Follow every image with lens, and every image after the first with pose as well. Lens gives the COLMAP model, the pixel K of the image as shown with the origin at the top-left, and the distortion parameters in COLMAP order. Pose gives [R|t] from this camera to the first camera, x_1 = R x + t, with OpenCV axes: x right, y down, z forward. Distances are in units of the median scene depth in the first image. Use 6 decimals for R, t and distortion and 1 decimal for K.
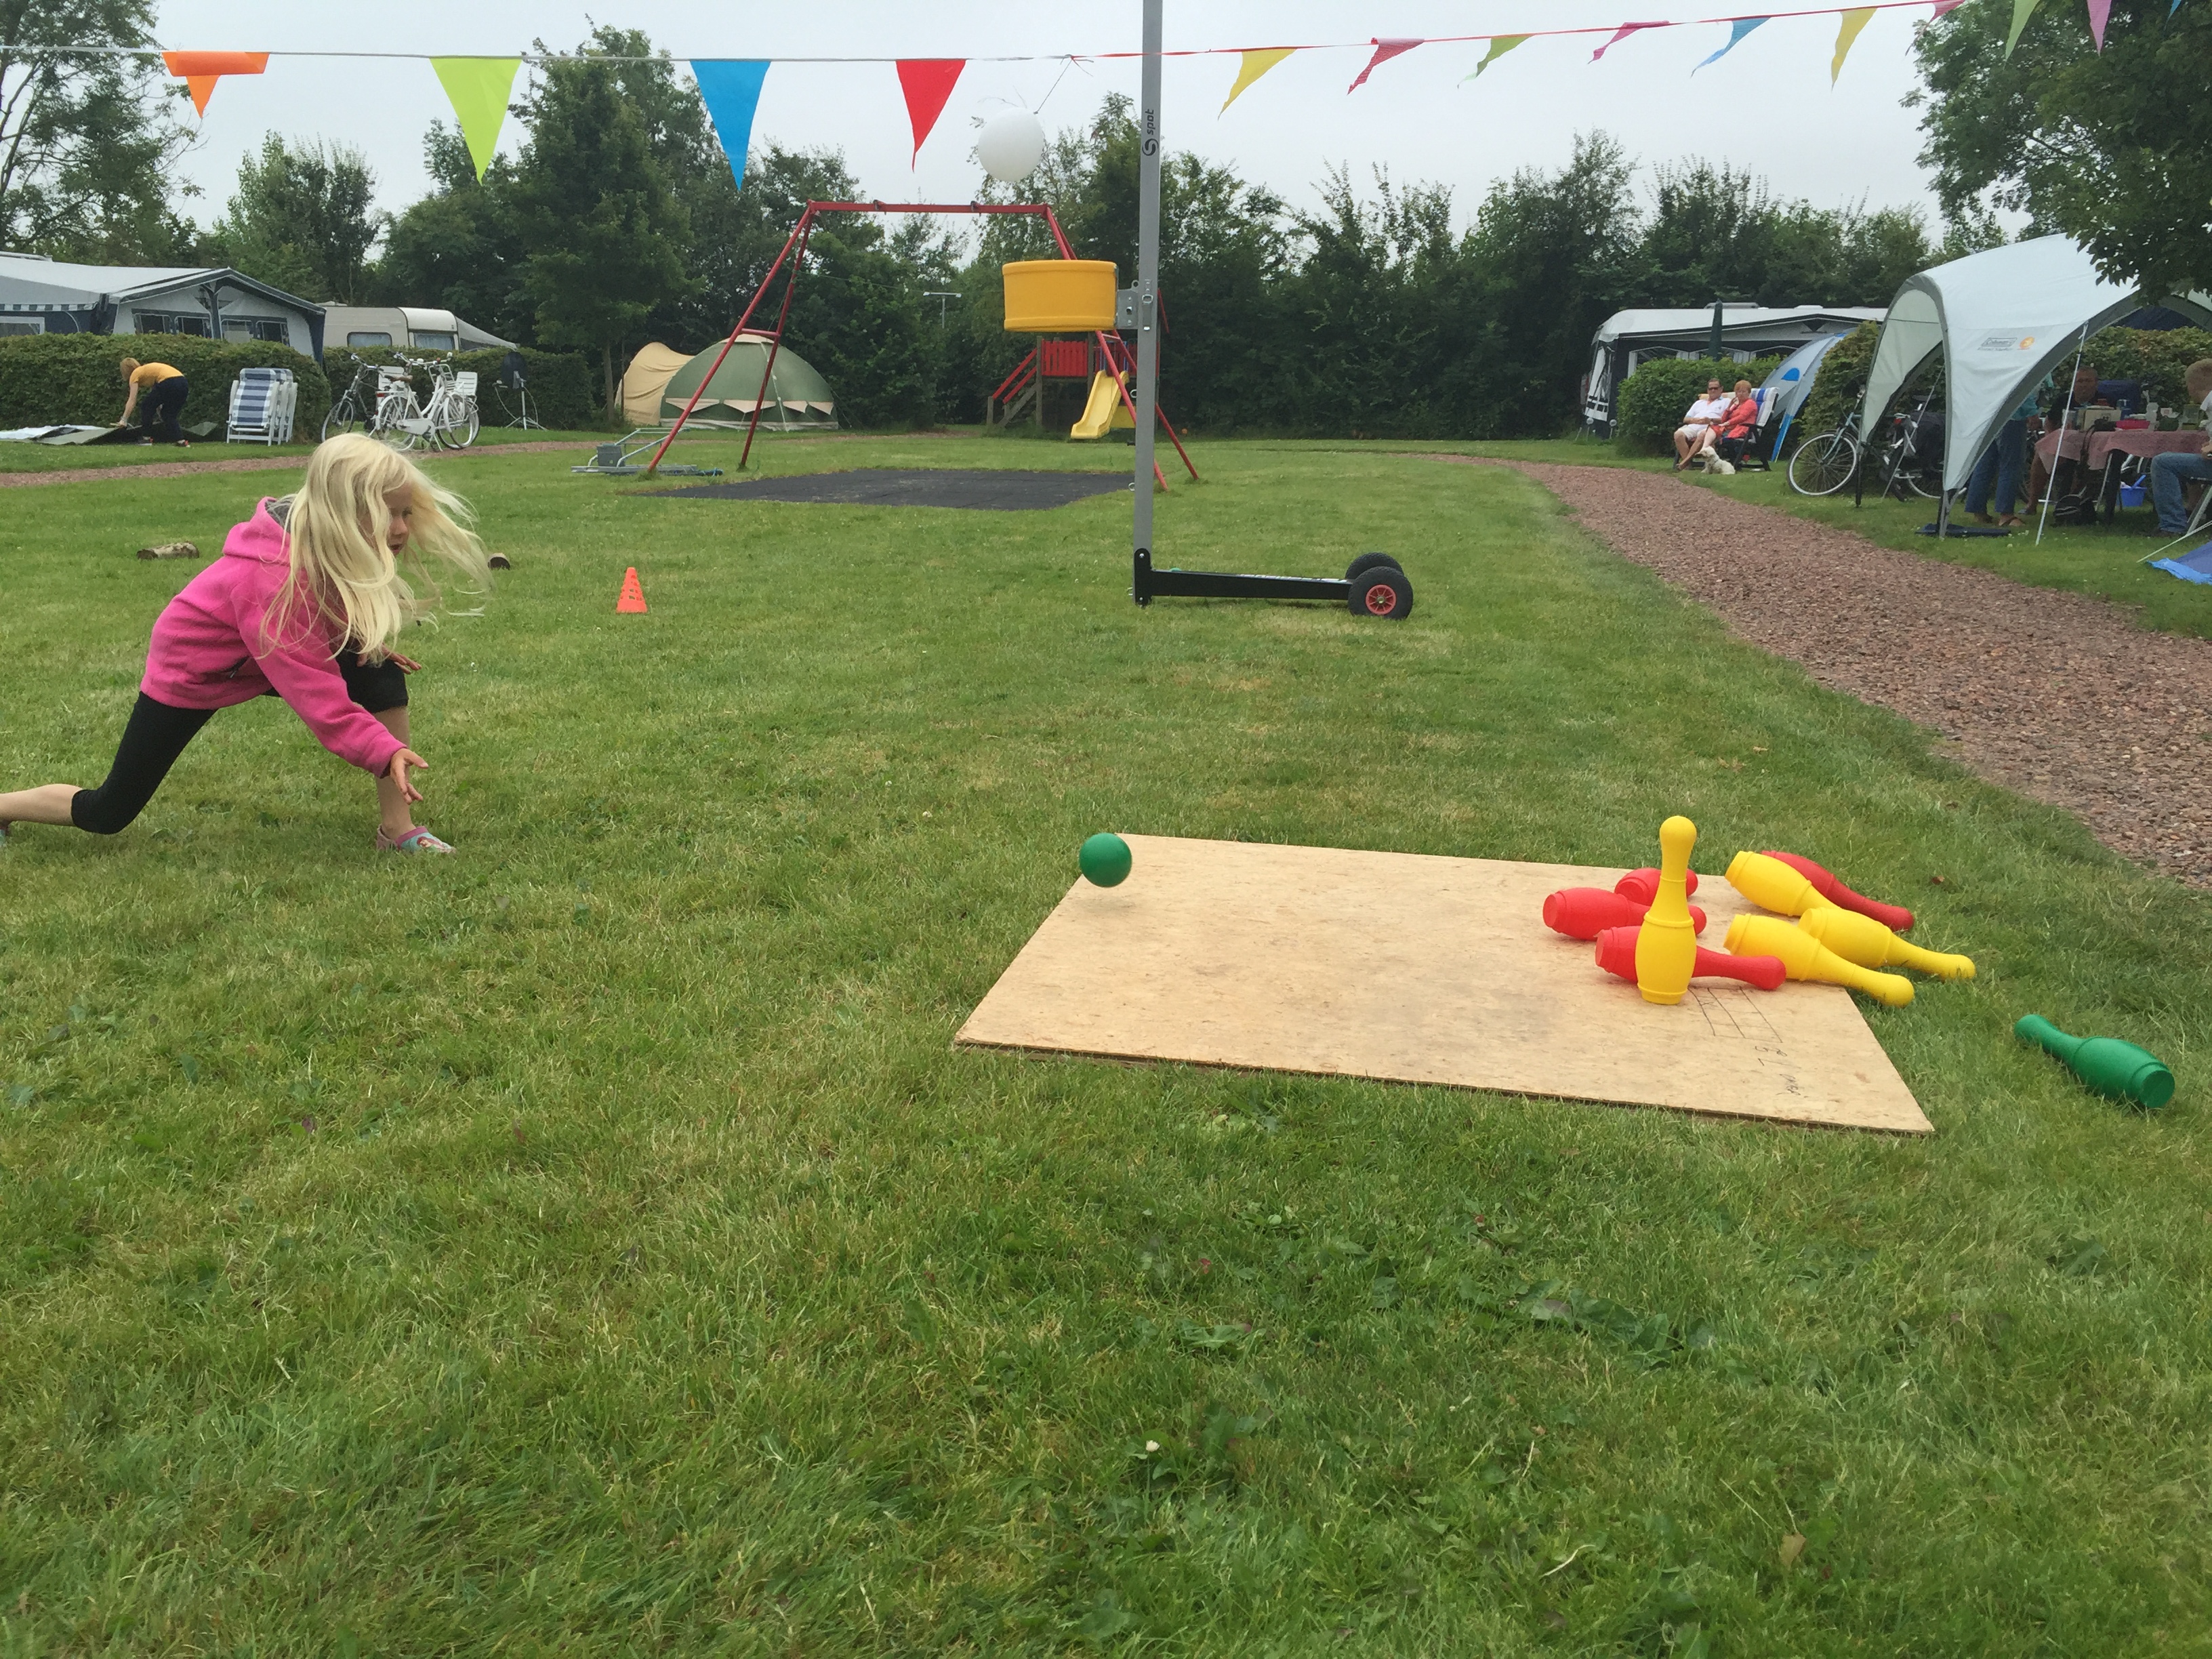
lens RADIAL K [[1855.5, 0, 1105.9], [0, 1855.5, 801.2], [0, 0, 1]] dist [0.097417, -0.122763]
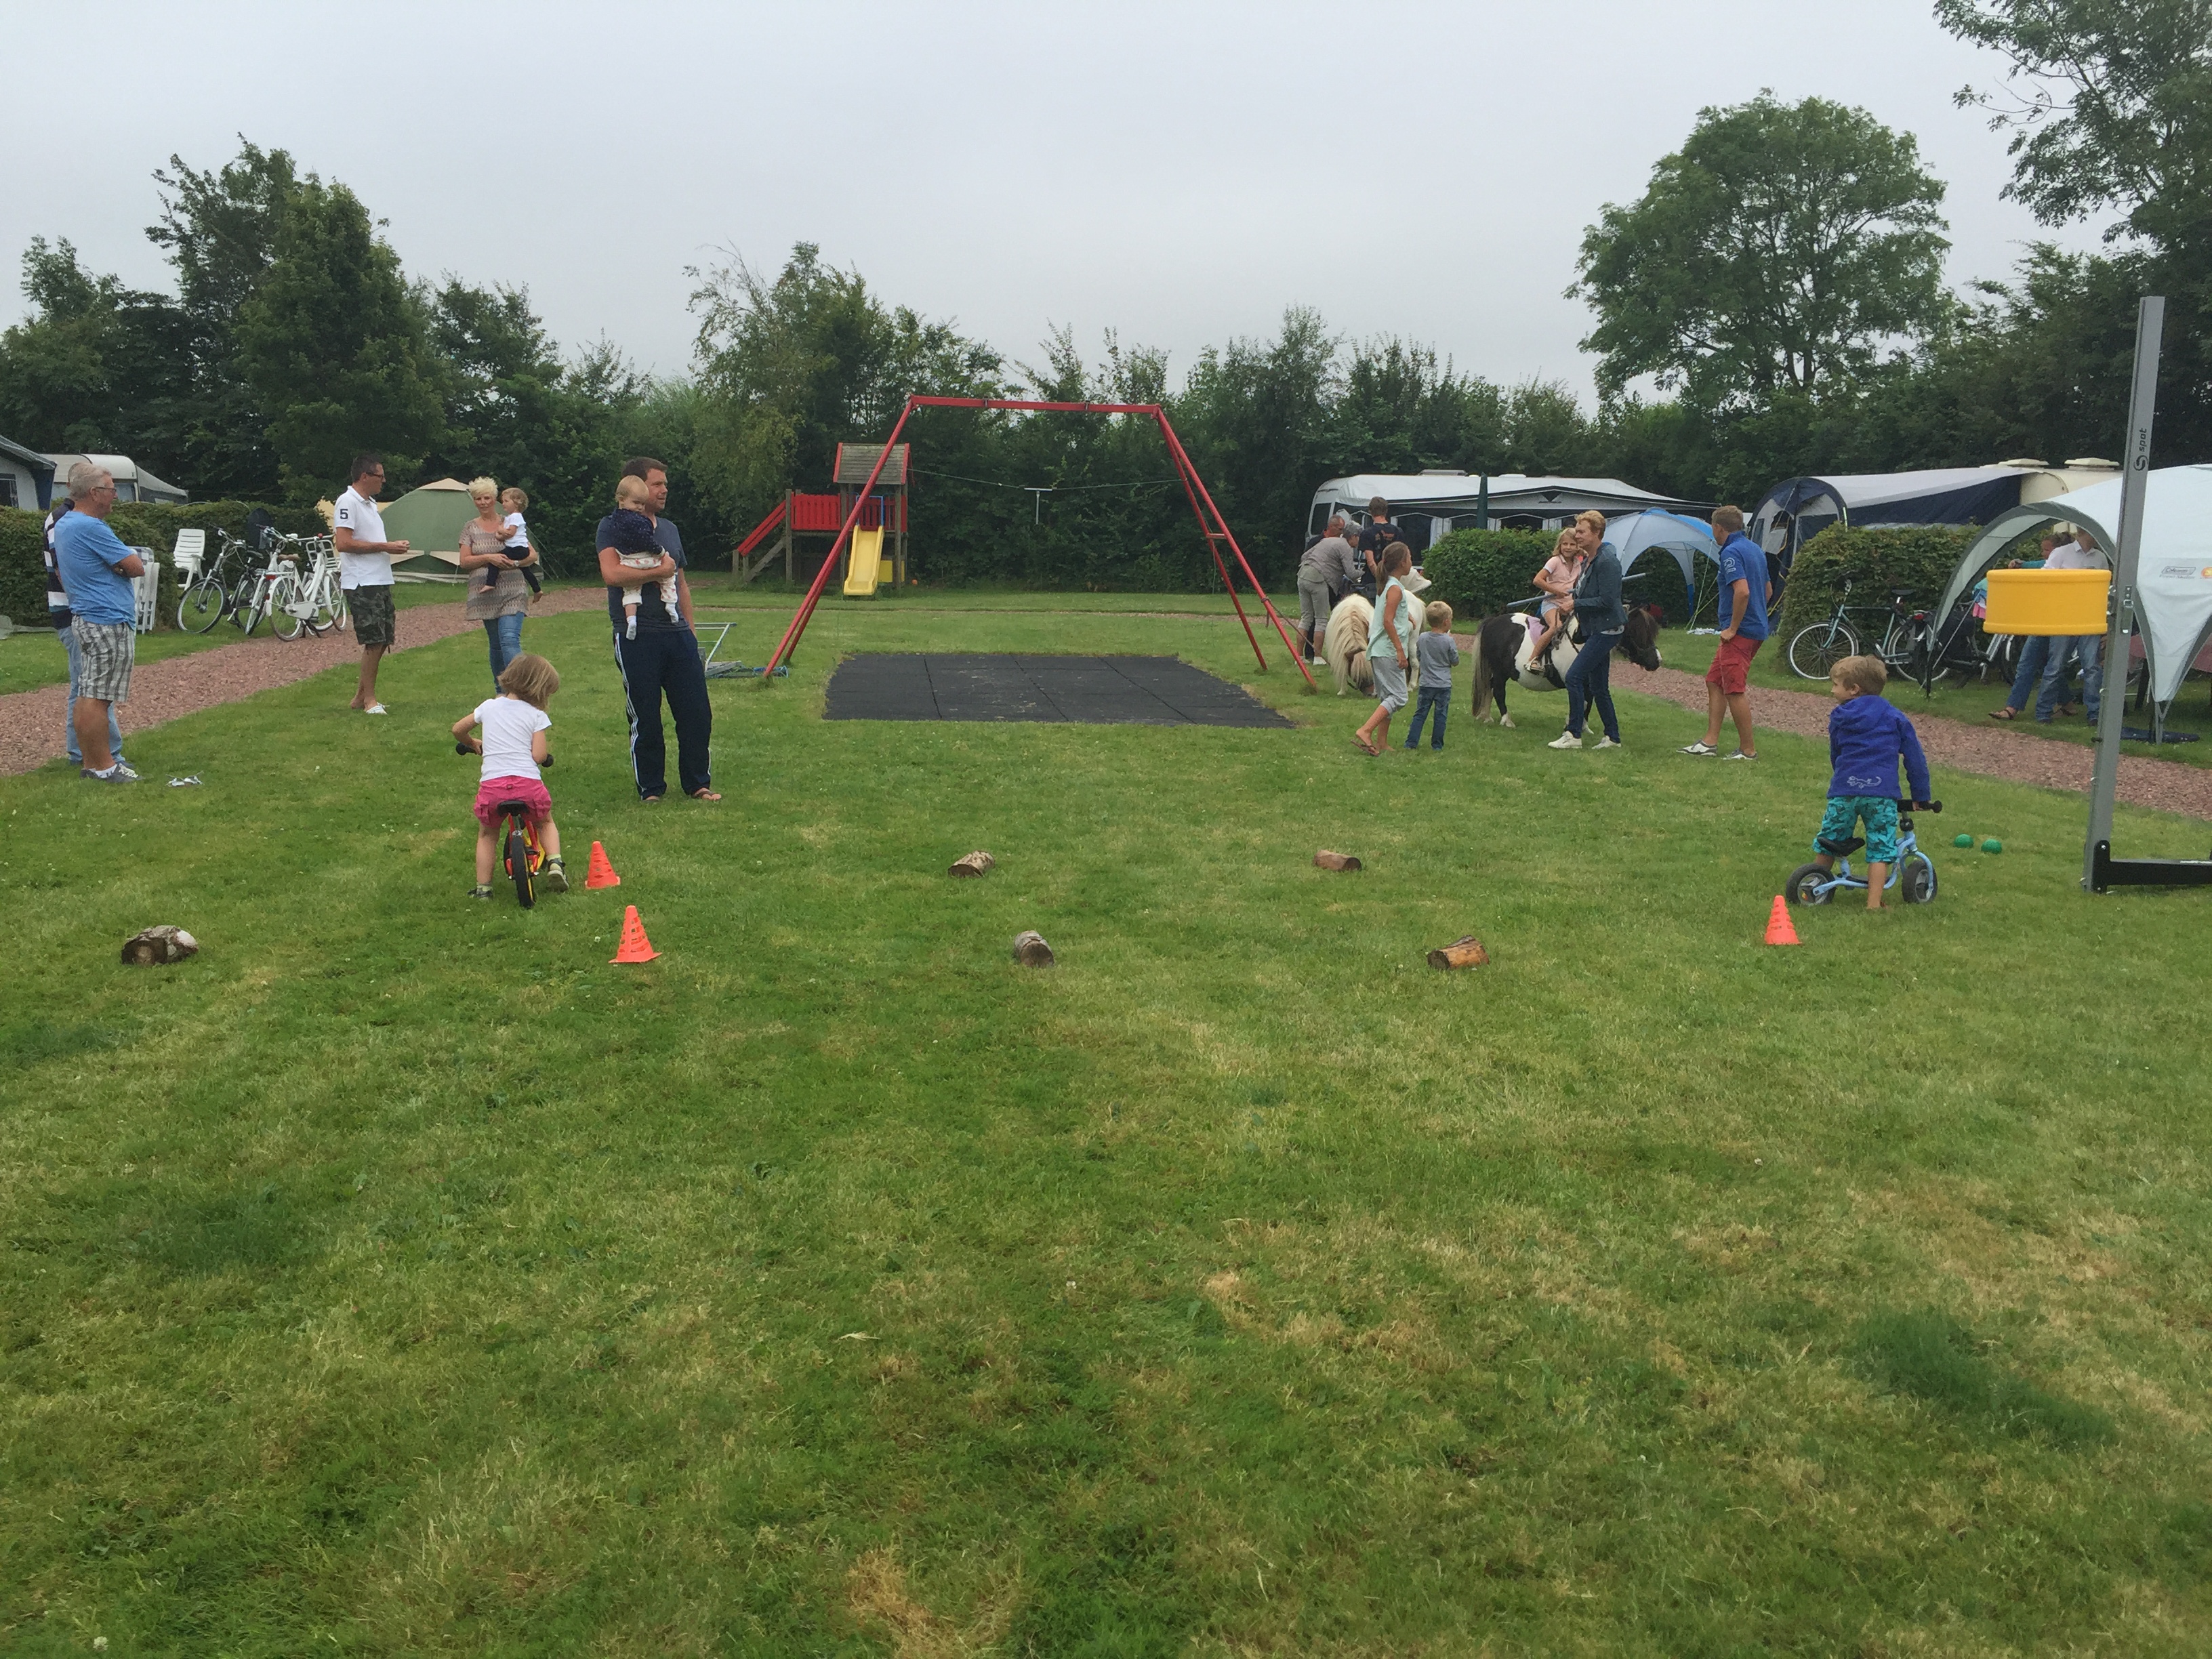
lens RADIAL K [[1856.2, 0, 1106.0], [0, 1856.2, 829.5], [0, 0, 1]] dist [0.081657, -0.112323]
pose [[0.961683, -0.040081, 0.271218, -0.336892], [0.052846, 0.997804, -0.039925, -0.054062], [-0.269022, 0.052727, 0.961690, 0.059860]]
